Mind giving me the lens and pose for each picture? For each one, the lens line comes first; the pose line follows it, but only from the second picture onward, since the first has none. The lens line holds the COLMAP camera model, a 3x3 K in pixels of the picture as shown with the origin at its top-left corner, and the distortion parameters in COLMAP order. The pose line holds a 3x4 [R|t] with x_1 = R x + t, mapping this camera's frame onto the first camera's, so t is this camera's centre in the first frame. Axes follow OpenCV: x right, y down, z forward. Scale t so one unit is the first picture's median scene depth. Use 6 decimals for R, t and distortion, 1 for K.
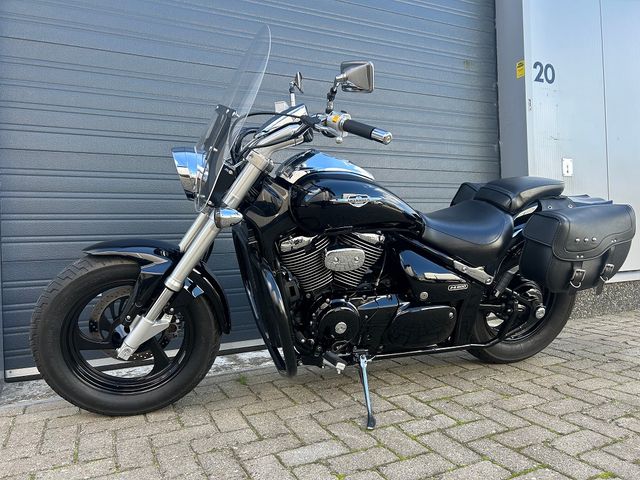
lens RADIAL K [[476.4, 0, 320.0], [0, 476.4, 240.0], [0, 0, 1]] dist [0.052697, -0.067991]
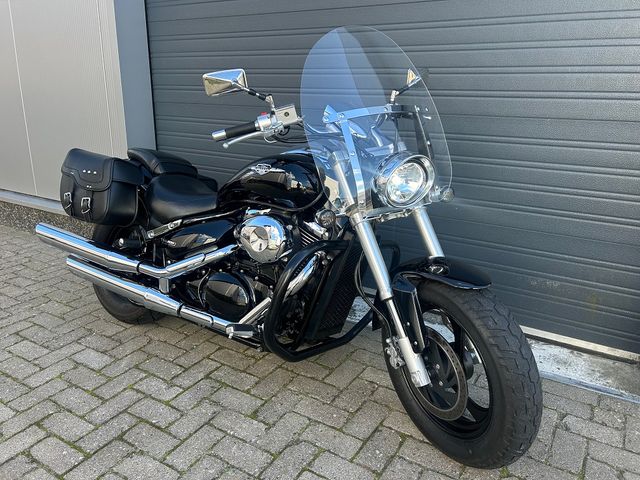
lens RADIAL K [[489.1, 0, 326.7], [0, 489.1, 239.7], [0, 0, 1]] dist [0.008173, -0.000791]
pose [[0.542979, 0.284157, -0.790208, 1.338156], [-0.033847, 0.947649, 0.317515, -0.377429], [0.839064, -0.145658, 0.524172, 0.778823]]
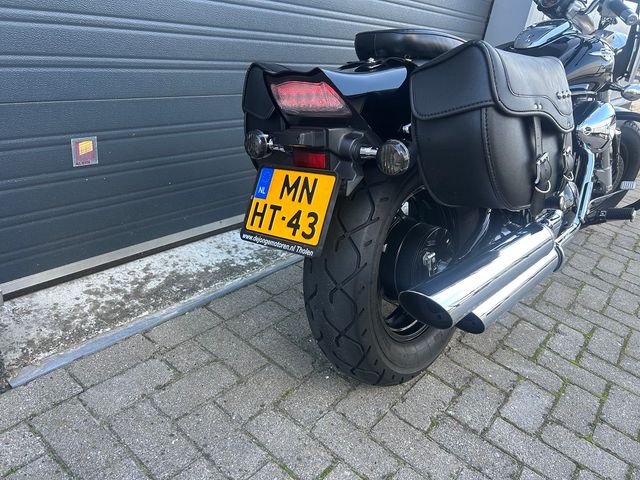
lens RADIAL K [[476.4, 0, 320.0], [0, 476.4, 240.0], [0, 0, 1]] dist [0.052697, -0.067991]
pose [[0.891805, -0.041075, 0.450552, -0.698755], [-0.170159, 0.892297, 0.418153, -0.144779], [-0.419202, -0.449576, 0.788765, 0.522328]]
